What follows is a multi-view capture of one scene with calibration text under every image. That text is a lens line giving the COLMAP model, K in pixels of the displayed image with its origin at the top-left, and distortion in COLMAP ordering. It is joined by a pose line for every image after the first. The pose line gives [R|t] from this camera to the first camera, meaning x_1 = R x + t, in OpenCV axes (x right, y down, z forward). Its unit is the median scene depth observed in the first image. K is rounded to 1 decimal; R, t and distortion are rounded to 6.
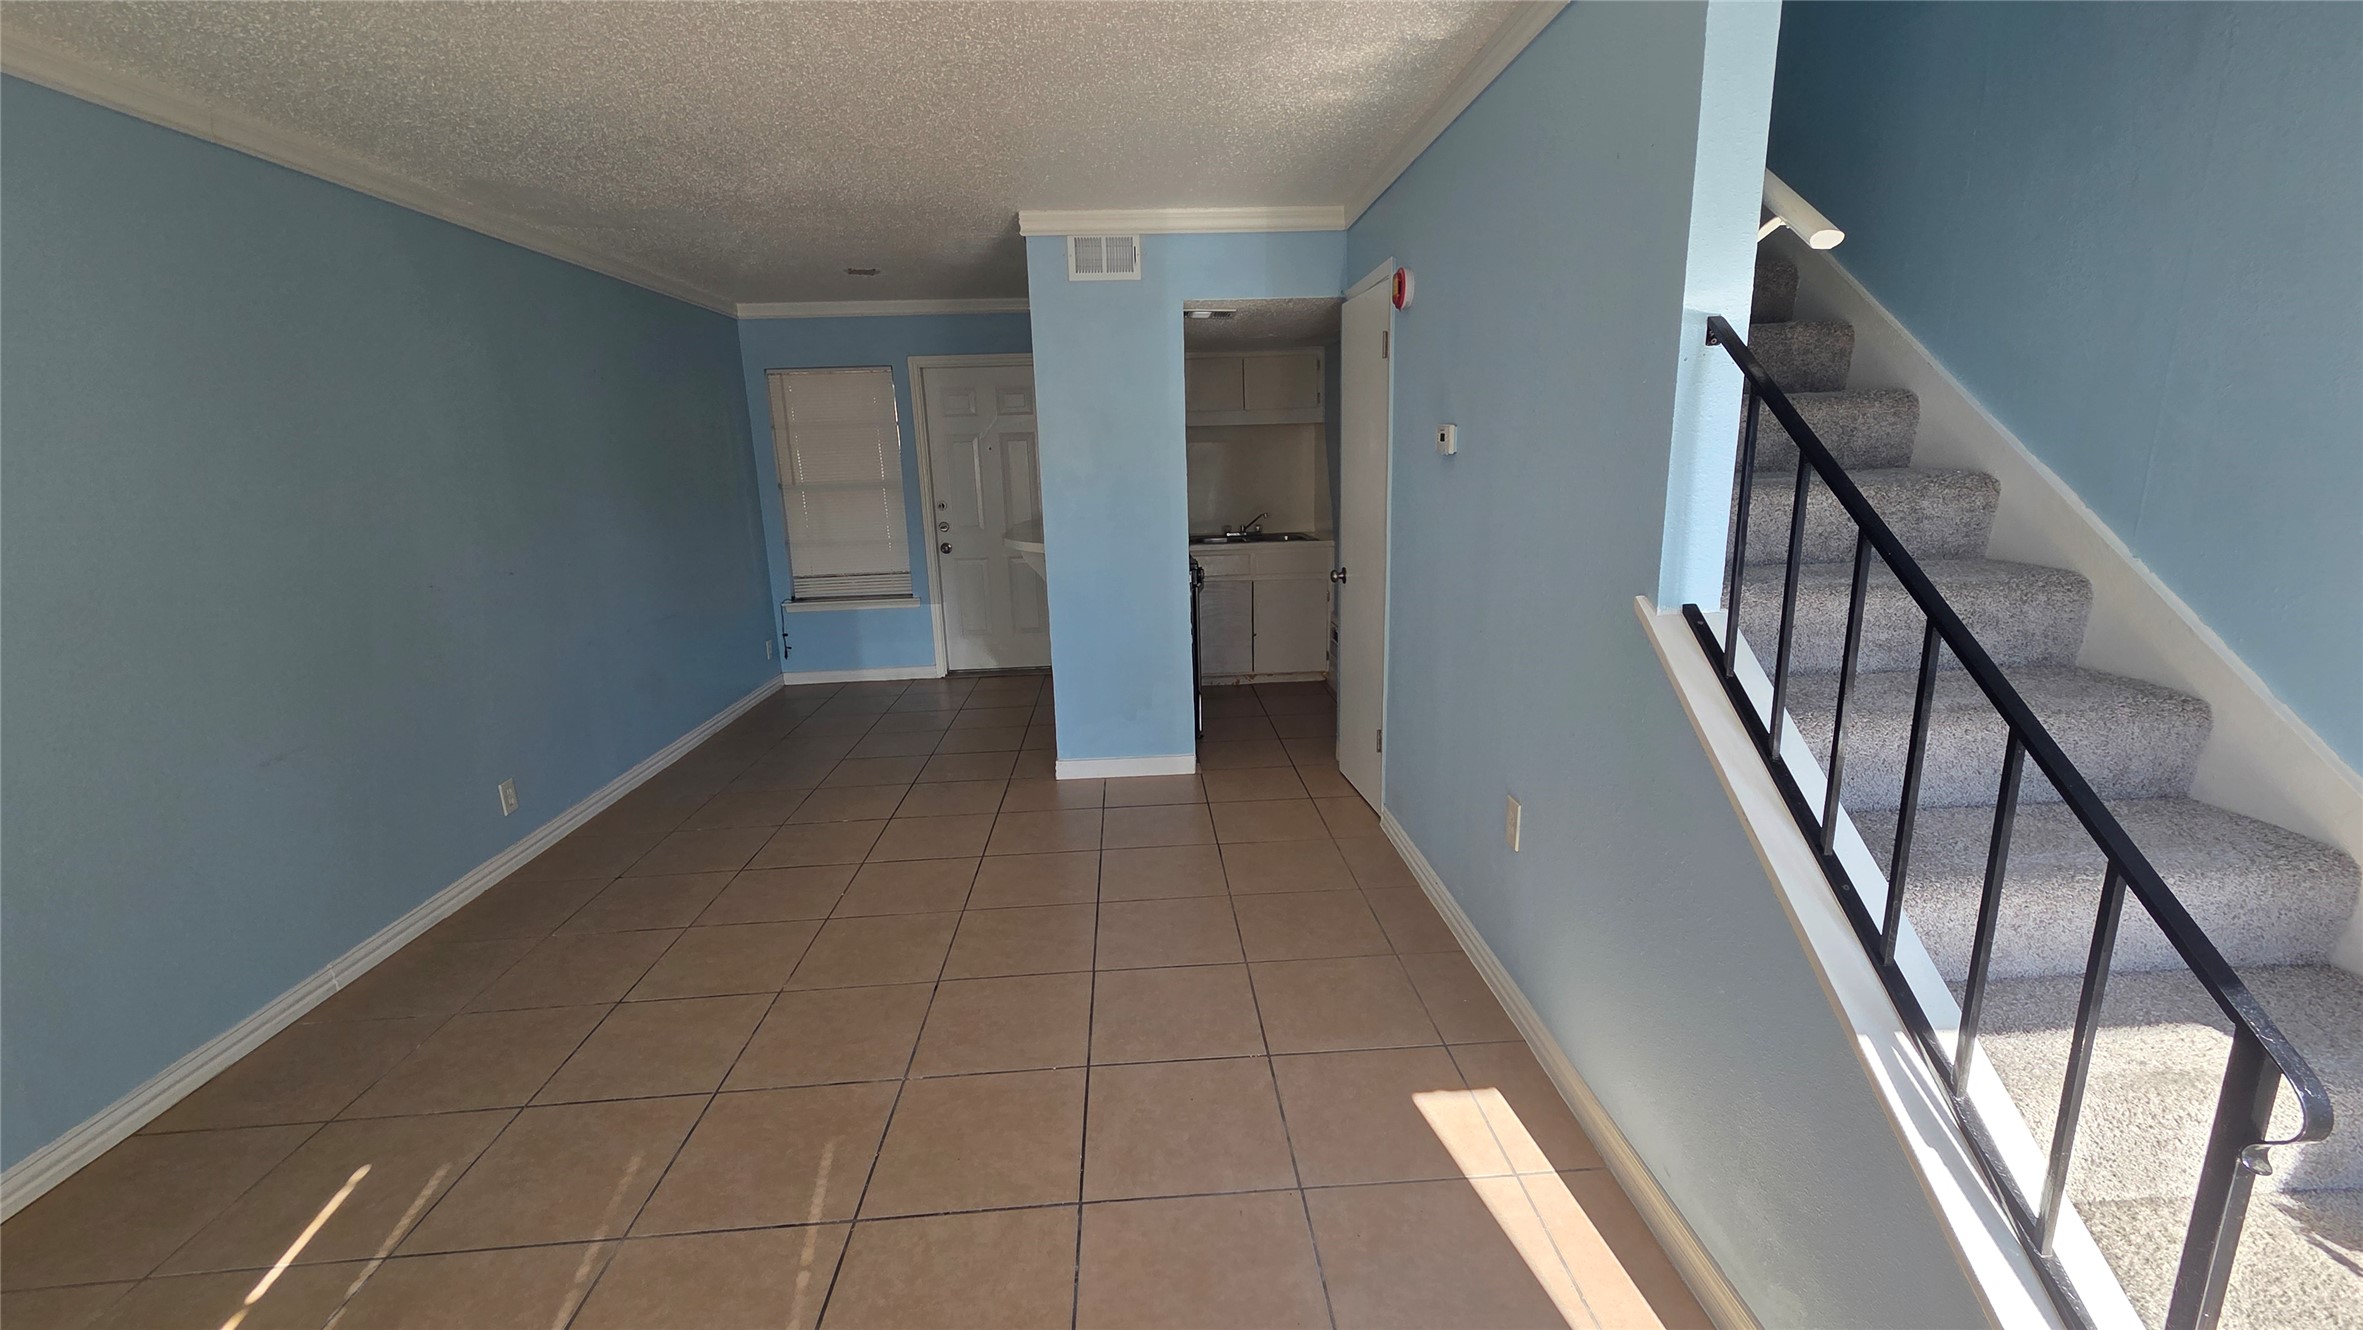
lens RADIAL K [[965.9, 0, 1184.1], [0, 965.9, 673.5], [0, 0, 1]] dist [-0.002602, -0.000342]
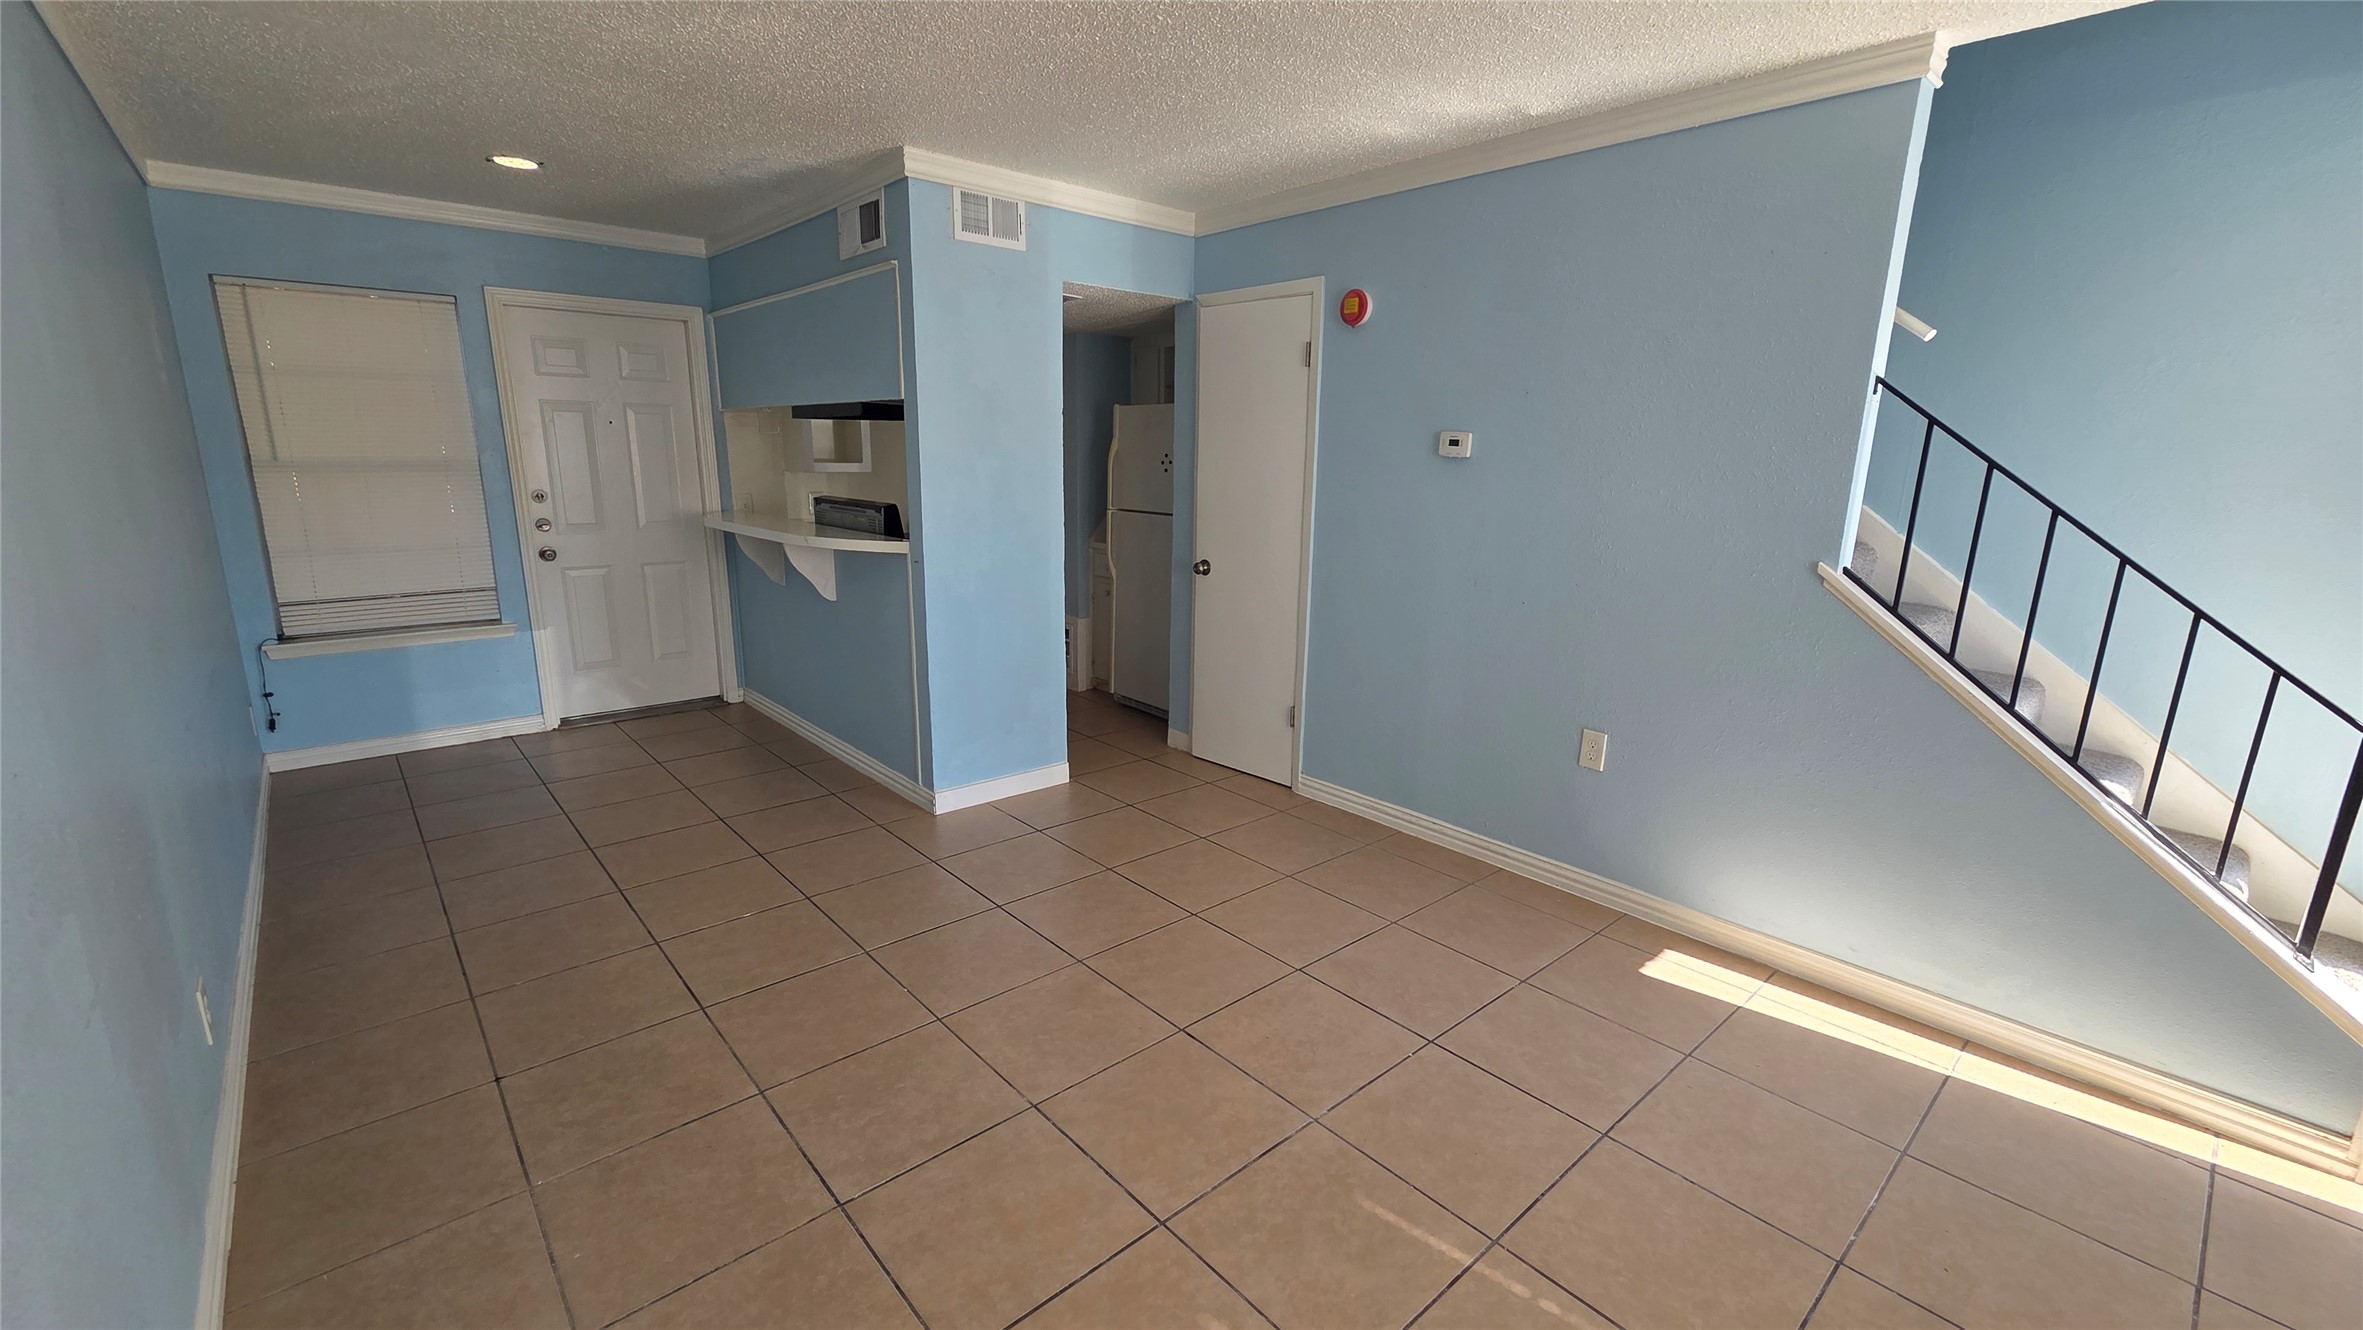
lens RADIAL K [[965.9, 0, 1184.5], [0, 965.9, 673.2], [0, 0, 1]] dist [-0.002602, -0.000342]
pose [[0.784554, -0.096047, 0.612577, -0.471137], [0.097780, 0.994733, 0.030735, -0.020728], [-0.612303, 0.035784, 0.789813, 0.177301]]
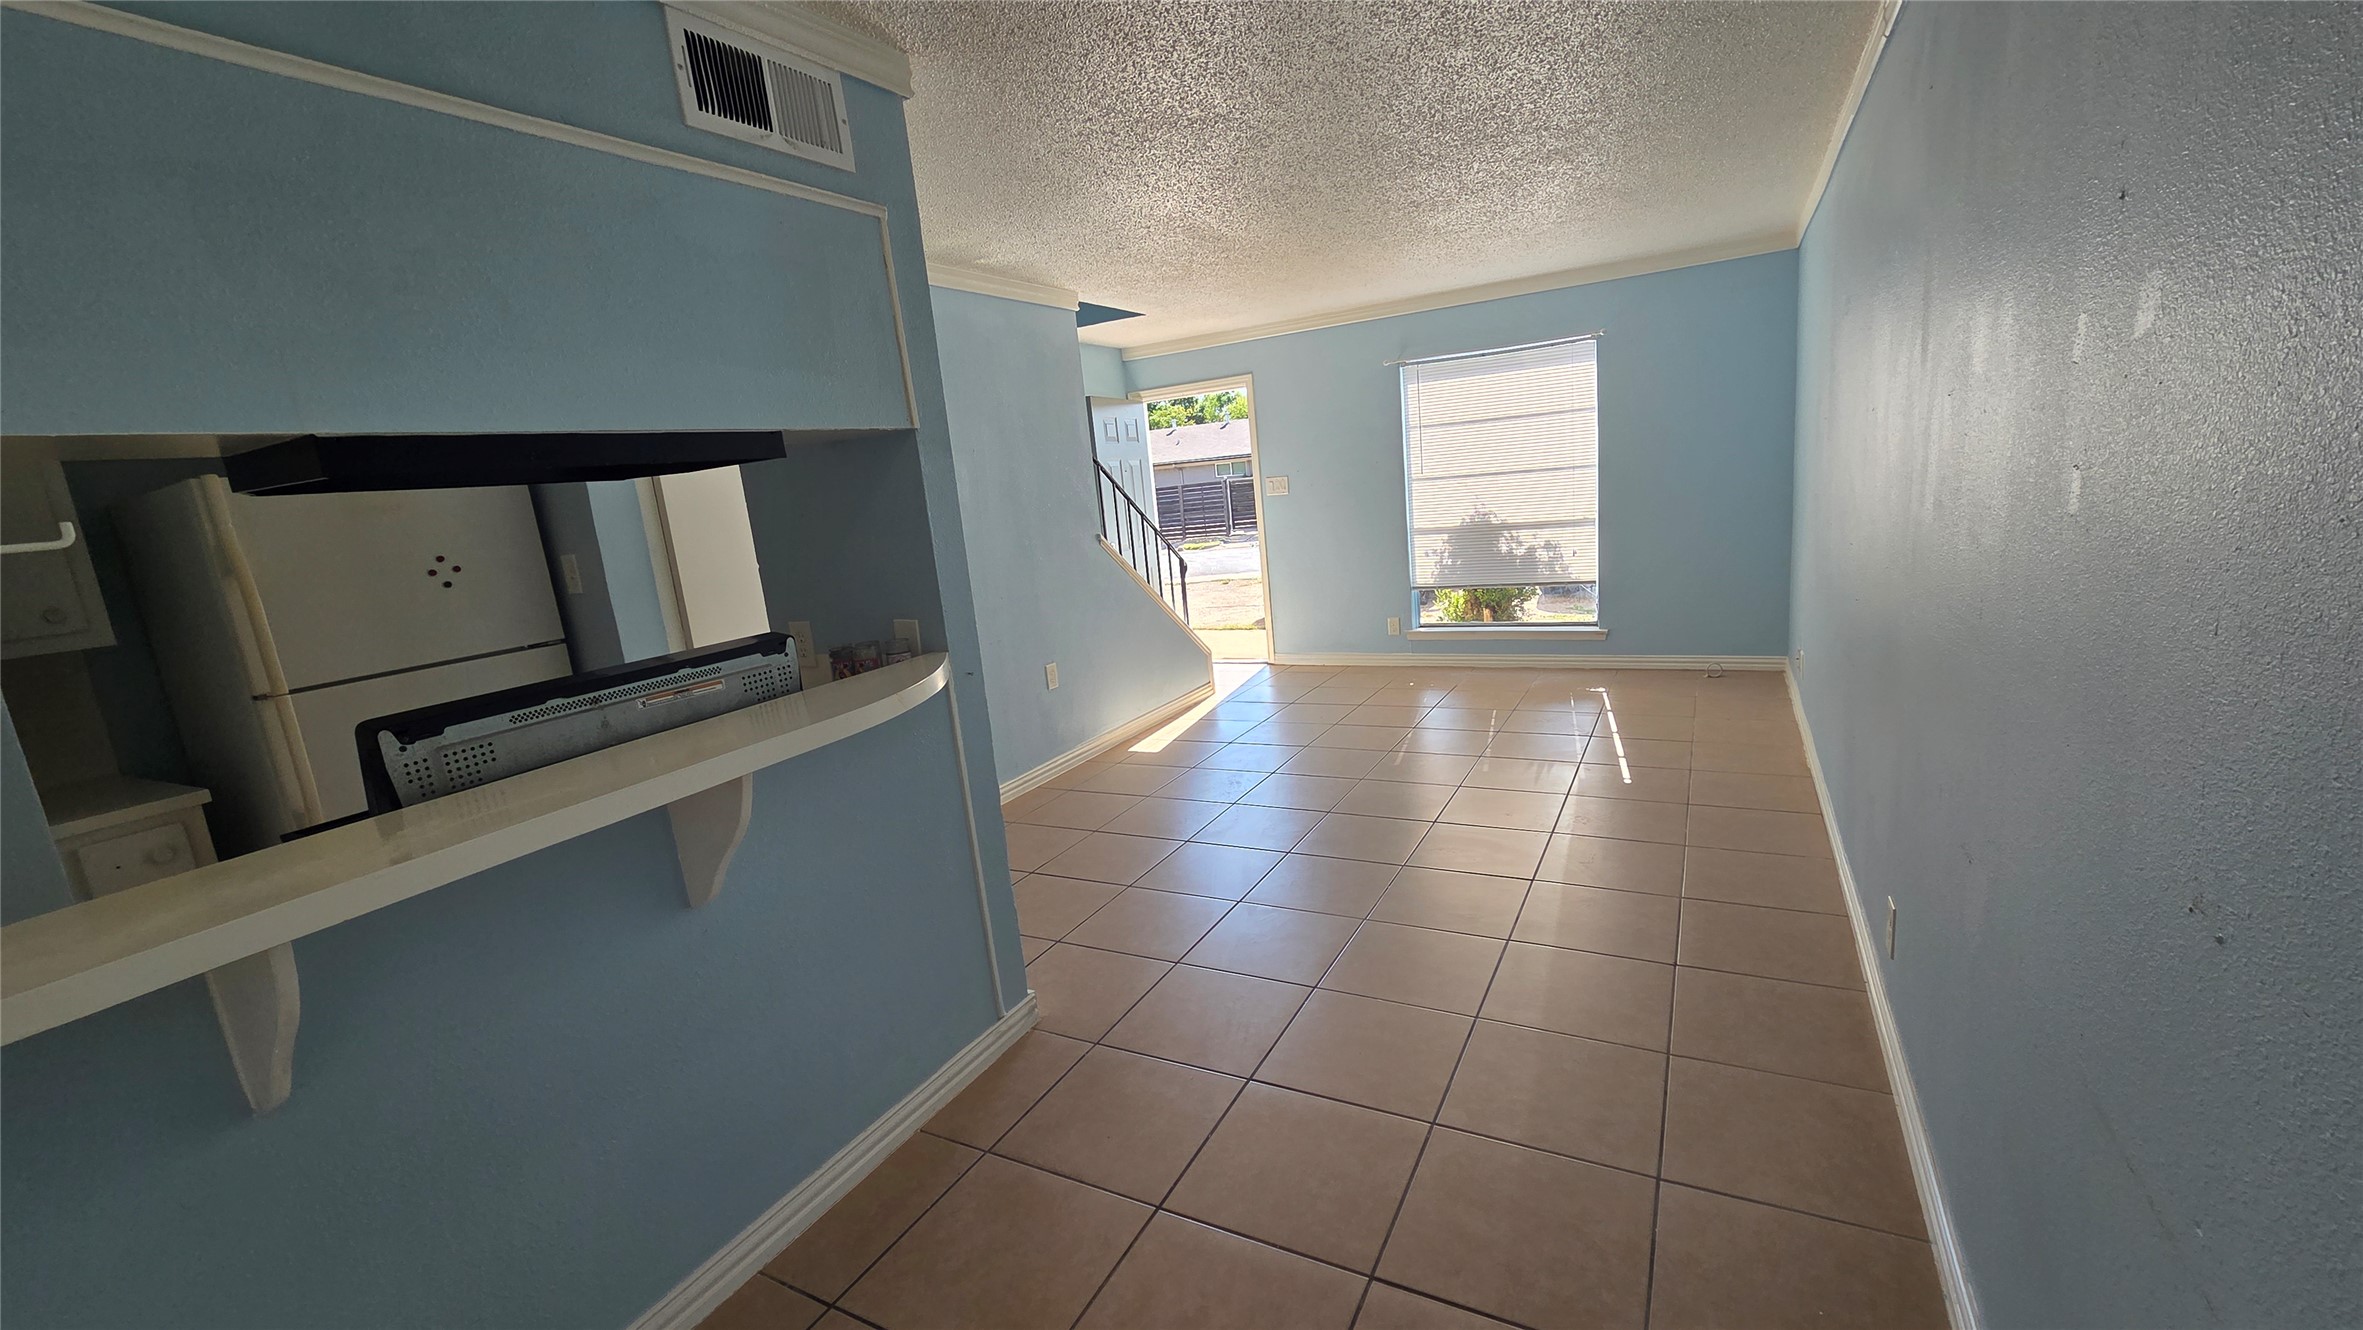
lens RADIAL K [[965.9, 0, 1188.3], [0, 965.9, 672.5], [0, 0, 1]] dist [-0.002602, -0.000342]
pose [[-0.839482, -0.004572, 0.543368, -0.534291], [0.233122, 0.900235, 0.367738, -0.285900], [-0.490840, 0.435381, -0.754665, 1.315492]]
